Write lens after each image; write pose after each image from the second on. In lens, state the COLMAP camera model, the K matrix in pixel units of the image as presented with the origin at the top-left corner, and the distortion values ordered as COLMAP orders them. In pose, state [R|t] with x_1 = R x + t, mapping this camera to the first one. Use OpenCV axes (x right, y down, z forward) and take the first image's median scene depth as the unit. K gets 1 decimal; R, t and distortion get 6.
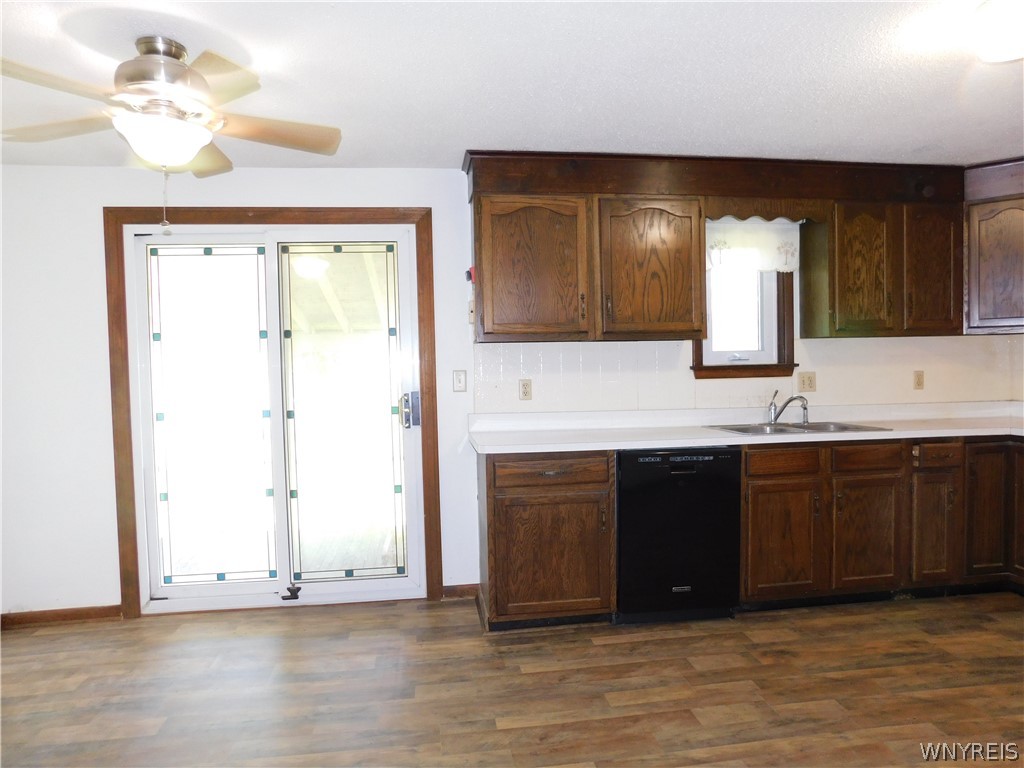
lens RADIAL K [[676.4, 0, 514.8], [0, 676.4, 383.6], [0, 0, 1]] dist [-0.071353, 0.056962]
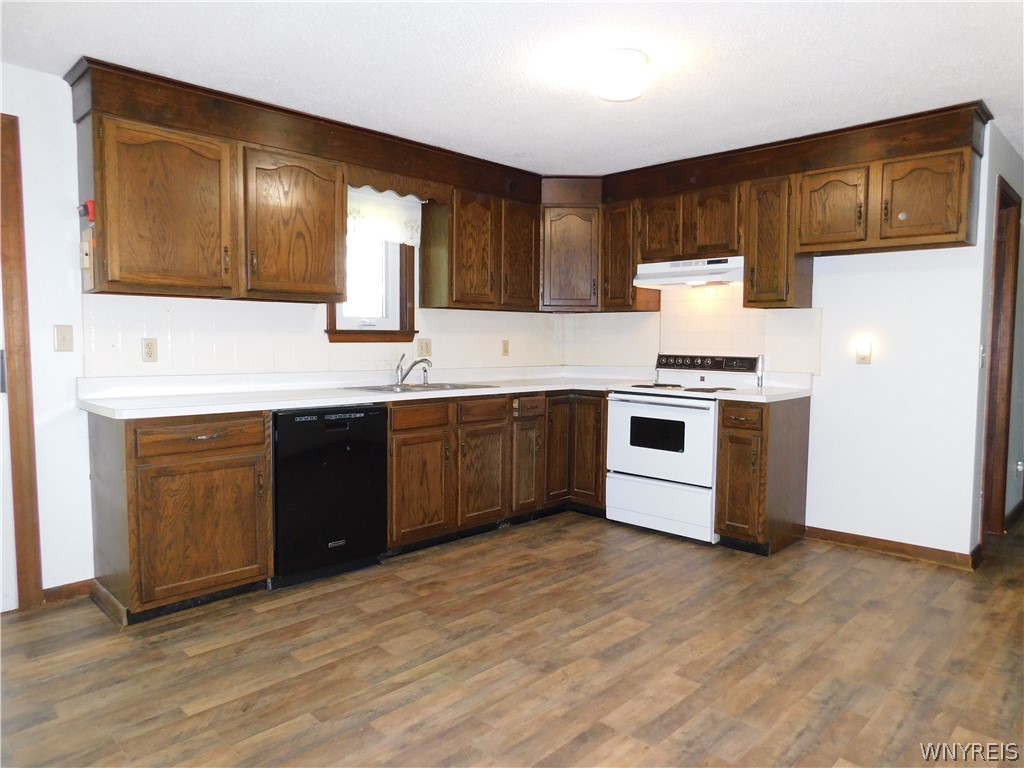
lens RADIAL K [[676.4, 0, 514.8], [0, 676.4, 383.6], [0, 0, 1]] dist [-0.071353, 0.056962]
pose [[0.792754, -0.015076, 0.609355, -0.151497], [-0.002912, 0.999589, 0.028519, 0.029645], [-0.609535, -0.024383, 0.792384, 0.022092]]
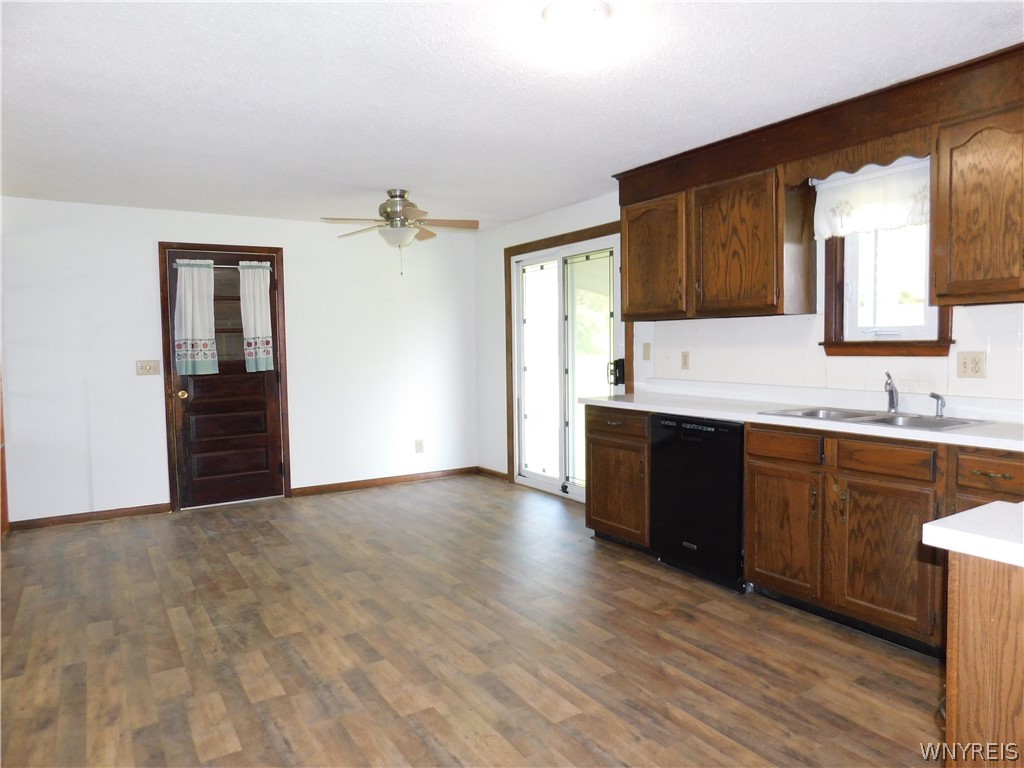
lens RADIAL K [[676.4, 0, 514.8], [0, 676.4, 383.6], [0, 0, 1]] dist [-0.071353, 0.056962]
pose [[0.419994, 0.064919, -0.905202, 1.057026], [-0.024165, 0.997885, 0.060353, -0.015996], [0.907205, -0.003473, 0.420674, 0.267946]]
